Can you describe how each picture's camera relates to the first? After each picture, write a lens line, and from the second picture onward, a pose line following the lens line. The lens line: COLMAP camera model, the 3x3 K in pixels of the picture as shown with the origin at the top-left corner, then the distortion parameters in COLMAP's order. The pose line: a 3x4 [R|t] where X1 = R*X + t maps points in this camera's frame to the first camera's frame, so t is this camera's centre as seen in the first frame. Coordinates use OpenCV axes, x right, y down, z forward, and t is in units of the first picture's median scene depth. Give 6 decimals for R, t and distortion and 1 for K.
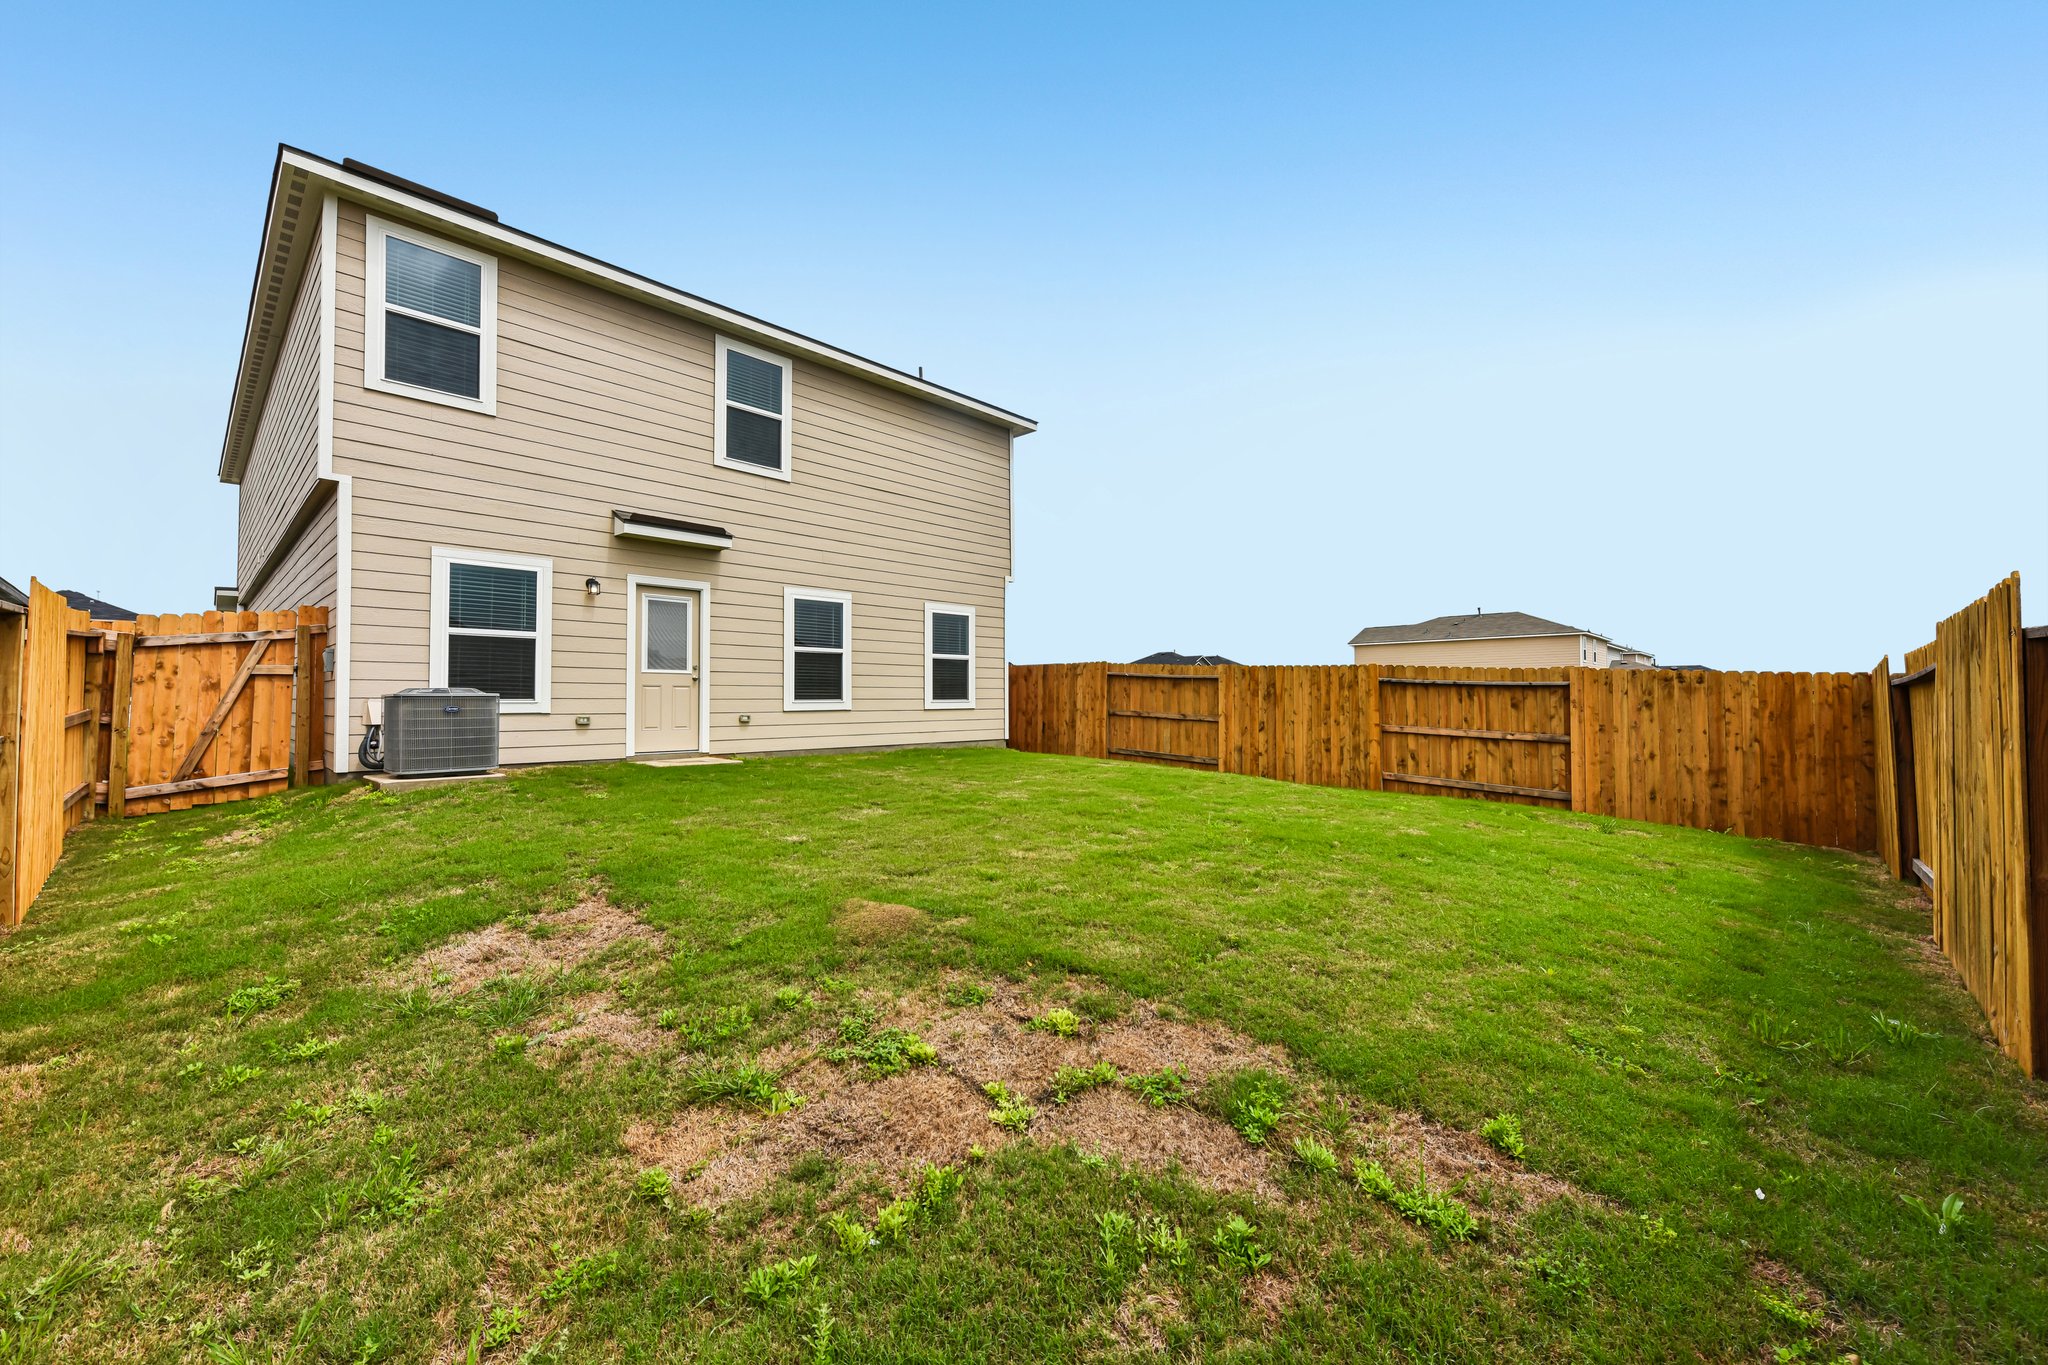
lens RADIAL K [[816.6, 0, 1030.8], [0, 816.6, 679.7], [0, 0, 1]] dist [0.001429, 0.000043]
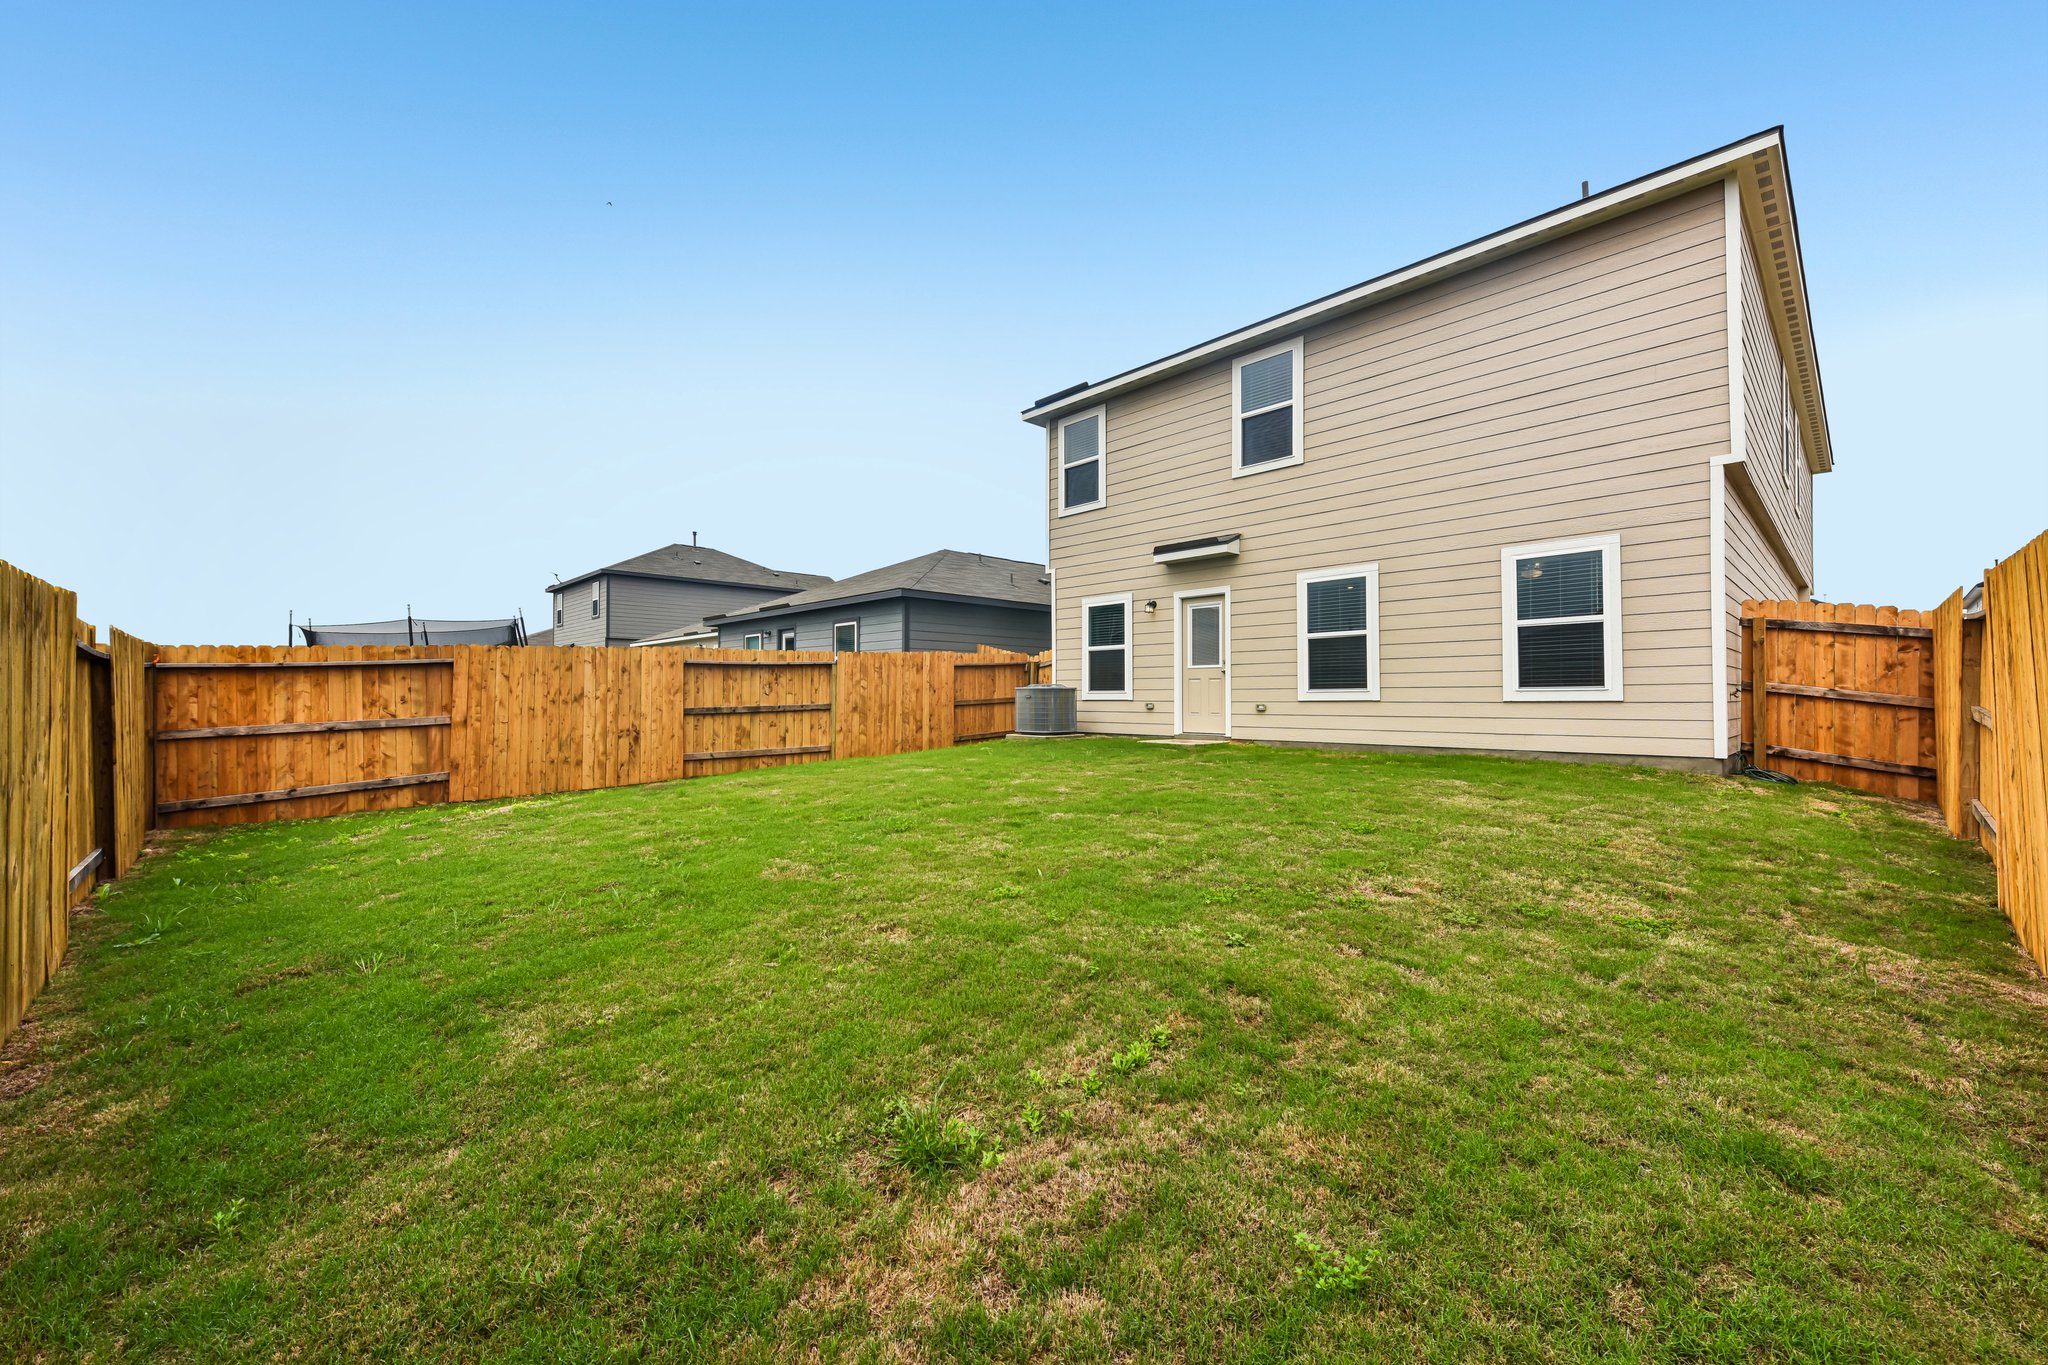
lens RADIAL K [[816.6, 0, 1030.8], [0, 816.6, 679.7], [0, 0, 1]] dist [0.001429, 0.000043]
pose [[-0.070072, -0.013835, -0.997446, 0.693004], [0.032608, 0.999338, -0.016152, 0.018340], [0.997009, -0.033657, -0.069574, 0.747868]]
